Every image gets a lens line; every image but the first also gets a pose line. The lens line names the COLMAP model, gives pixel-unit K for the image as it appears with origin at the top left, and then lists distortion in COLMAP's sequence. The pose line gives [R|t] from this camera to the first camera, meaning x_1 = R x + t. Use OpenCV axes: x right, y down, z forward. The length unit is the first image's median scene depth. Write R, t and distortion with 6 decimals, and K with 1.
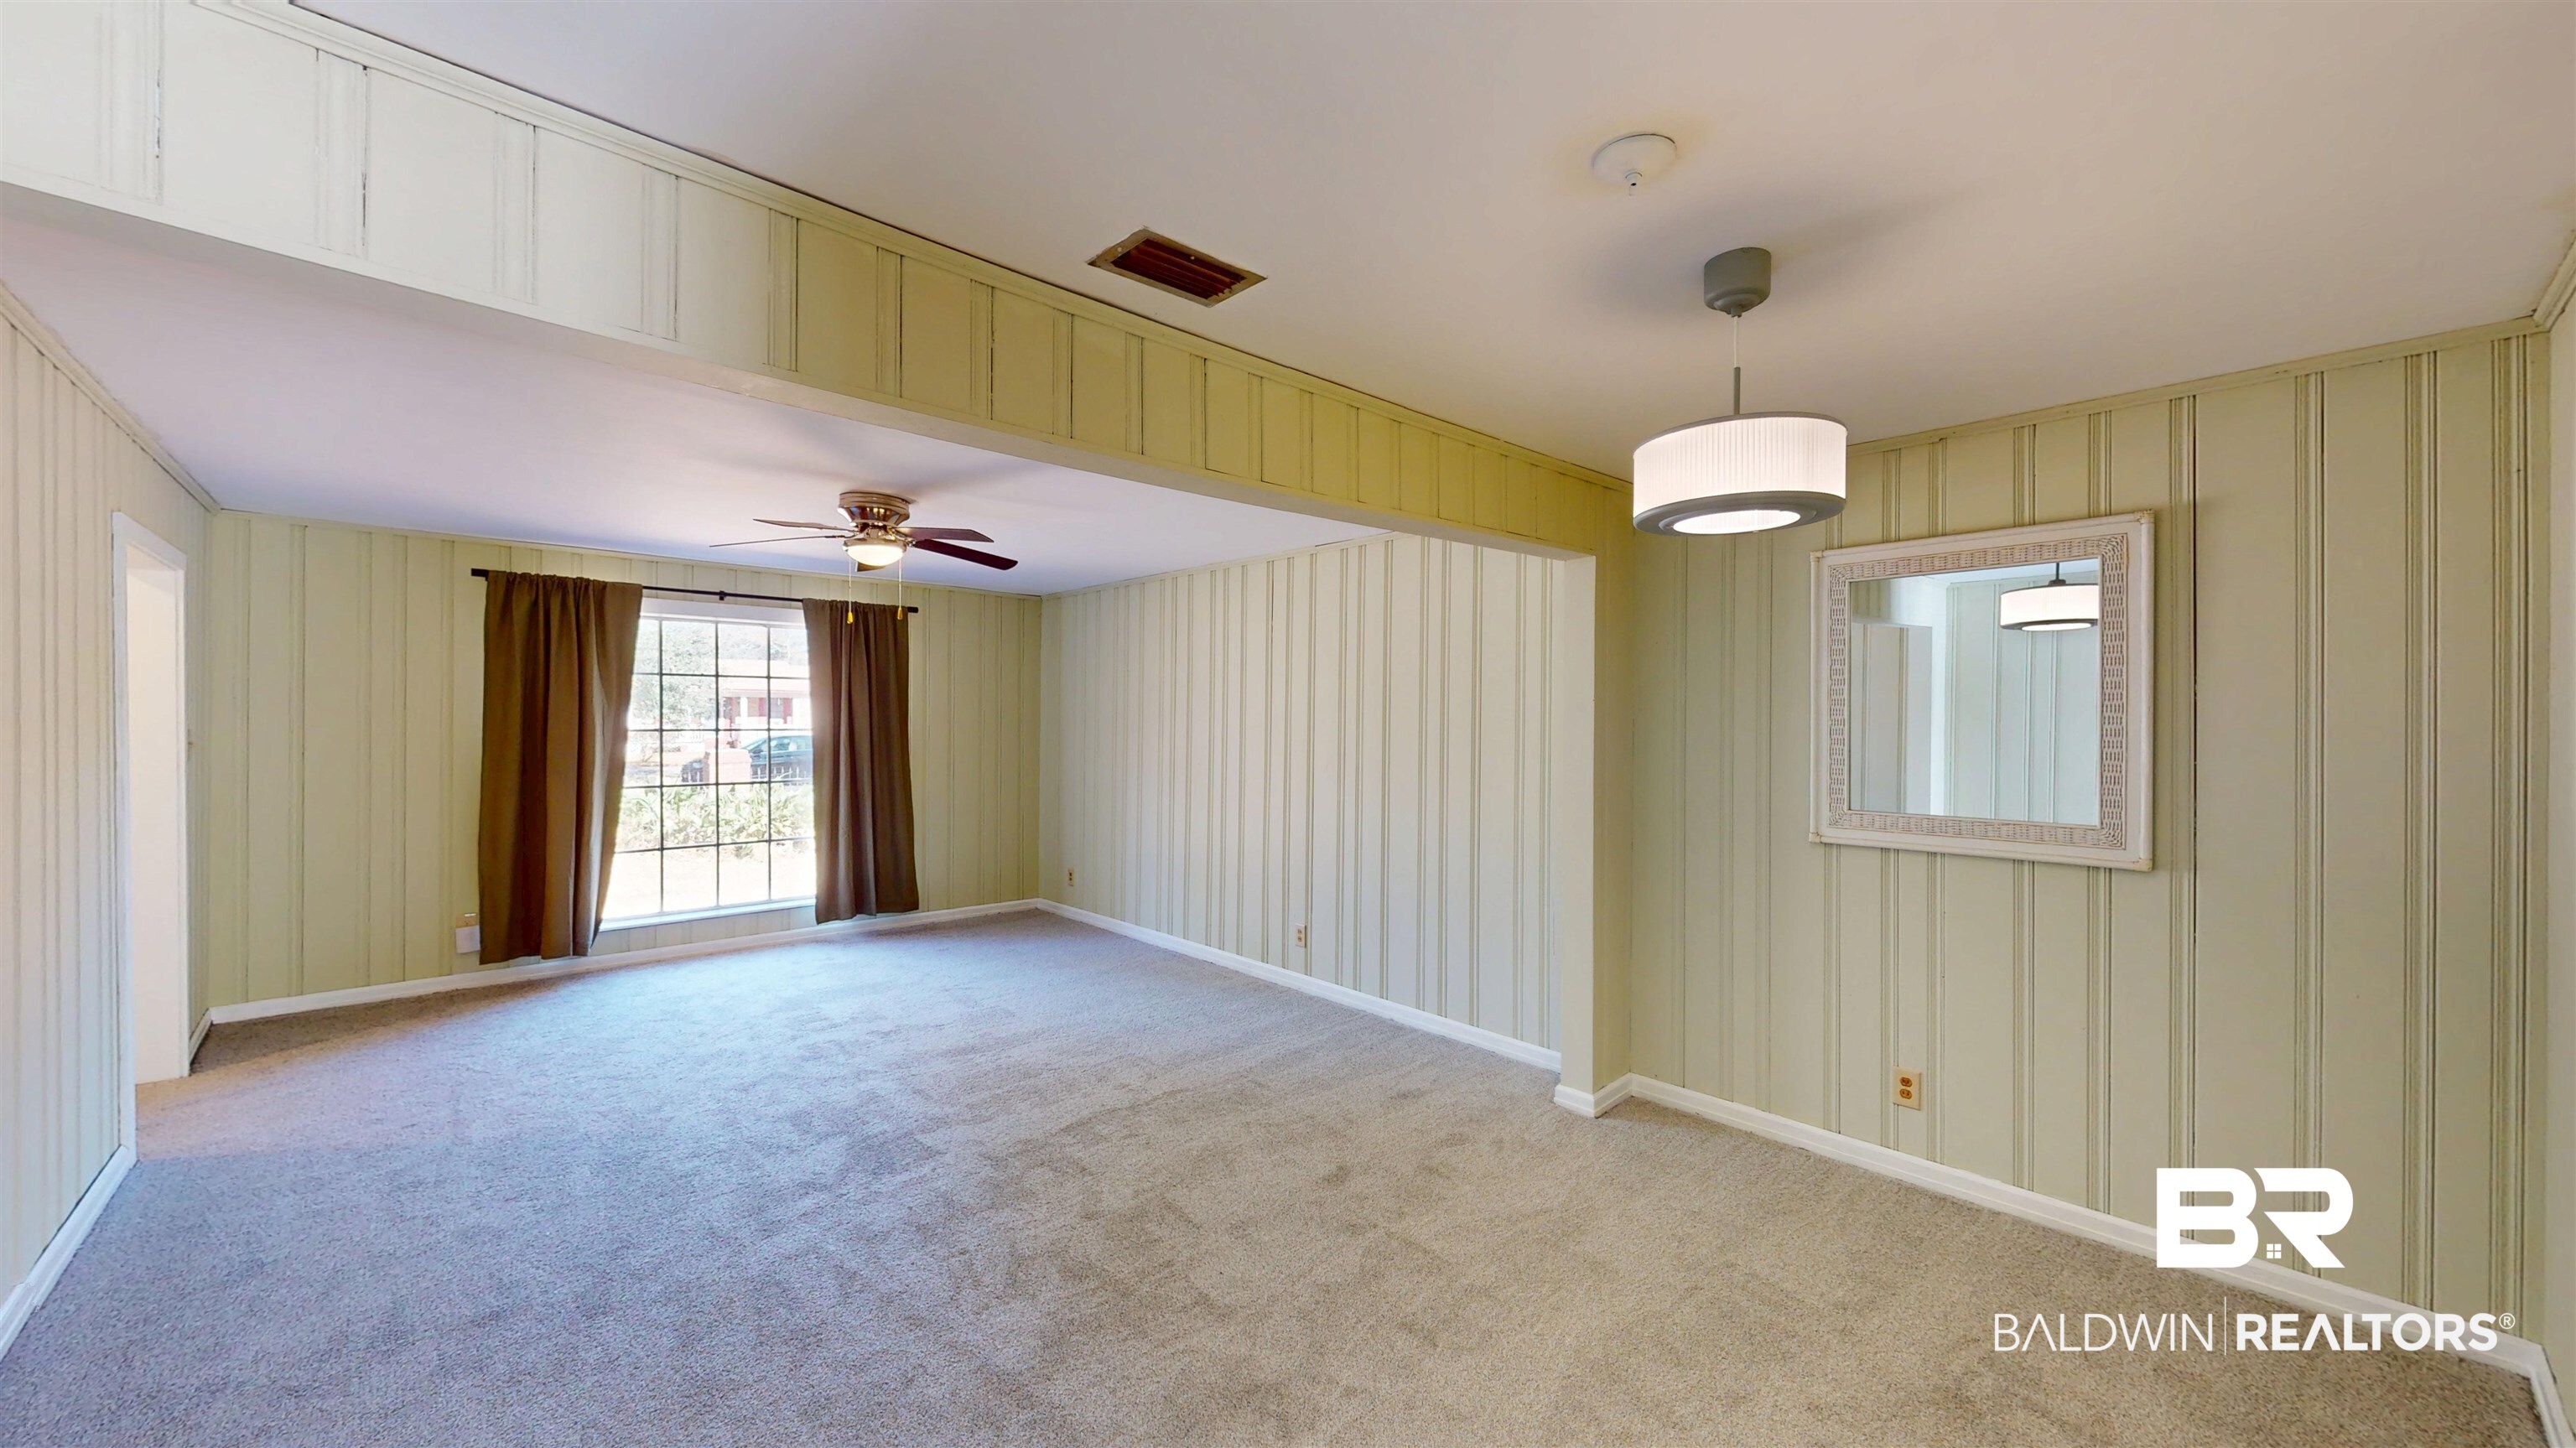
lens RADIAL K [[944.7, 0, 1289.5], [0, 944.7, 728.5], [0, 0, 1]] dist [-0.000377, -0.000154]
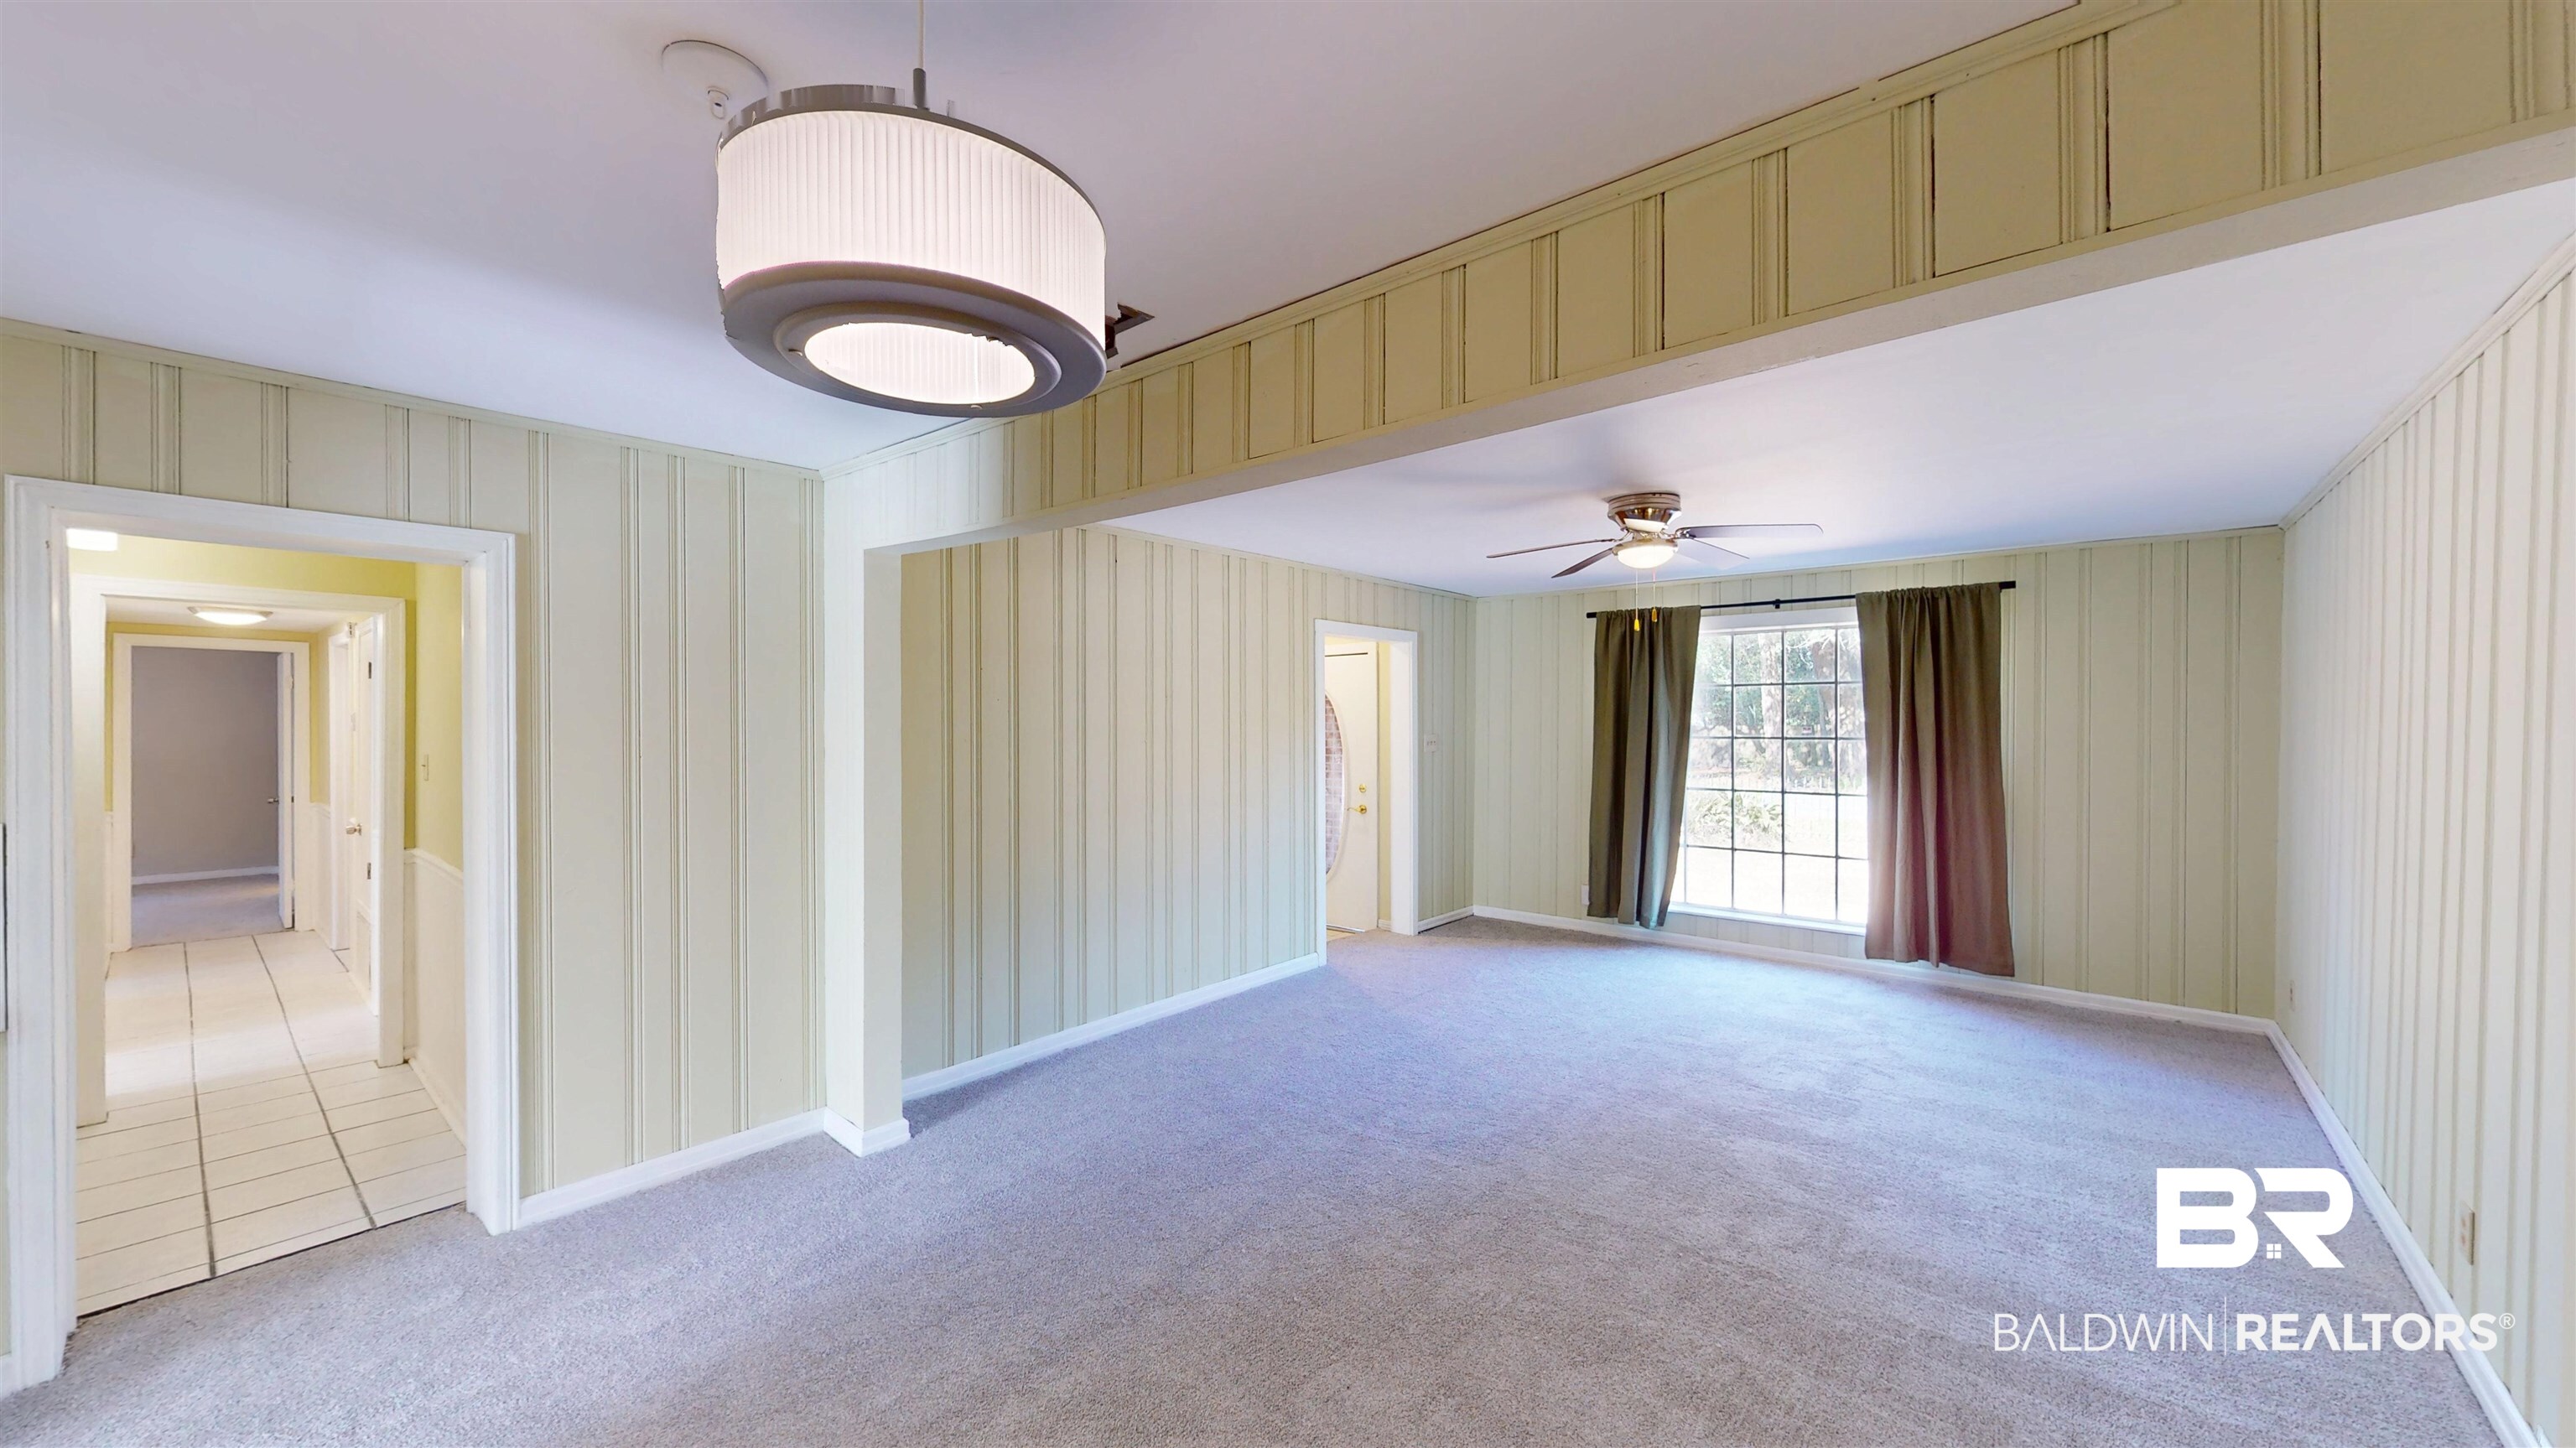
lens RADIAL K [[944.7, 0, 1289.5], [0, 944.7, 728.5], [0, 0, 1]] dist [-0.000377, -0.000154]
pose [[0.124713, 0.002422, -0.992190, 0.371146], [-0.009278, 0.999956, 0.001275, -0.005976], [0.992149, 0.009046, 0.124730, 0.411920]]
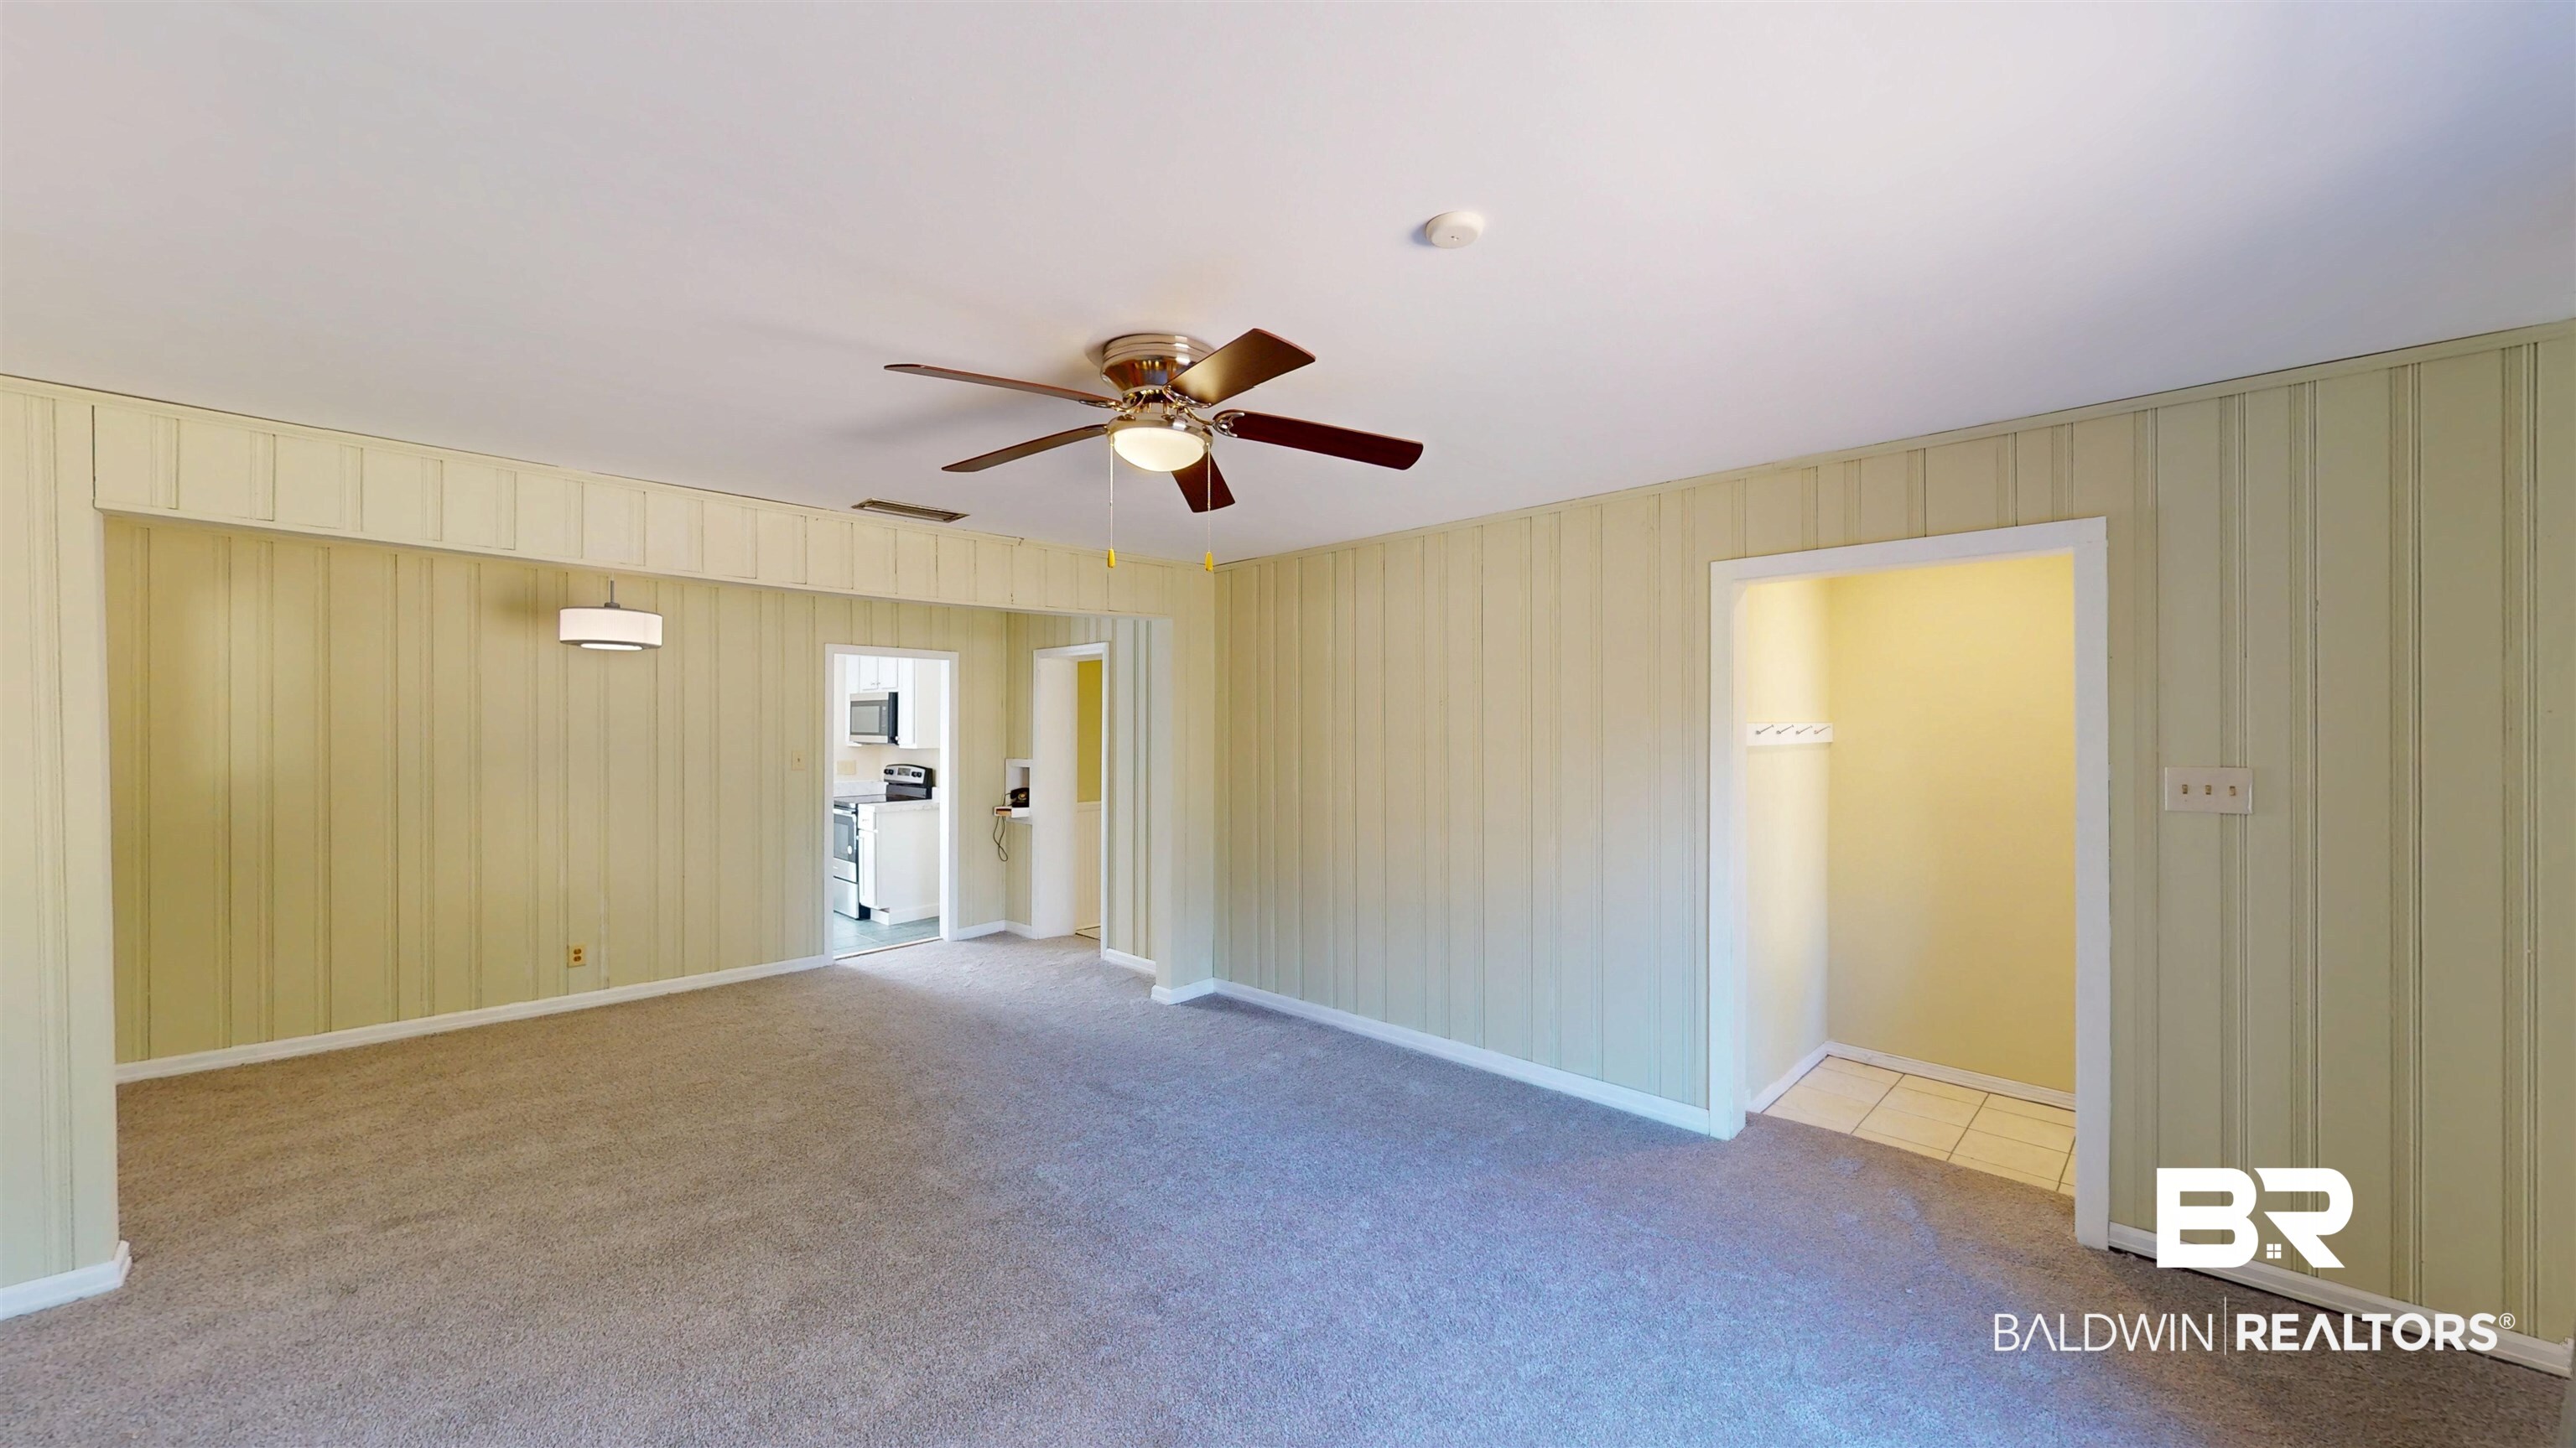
lens RADIAL K [[944.7, 0, 1289.5], [0, 944.7, 728.5], [0, 0, 1]] dist [-0.000377, -0.000154]
pose [[-0.998079, -0.004082, -0.061821, -0.378481], [-0.005099, 0.999854, 0.016316, -0.023674], [0.061745, 0.016600, -0.997954, 1.233264]]
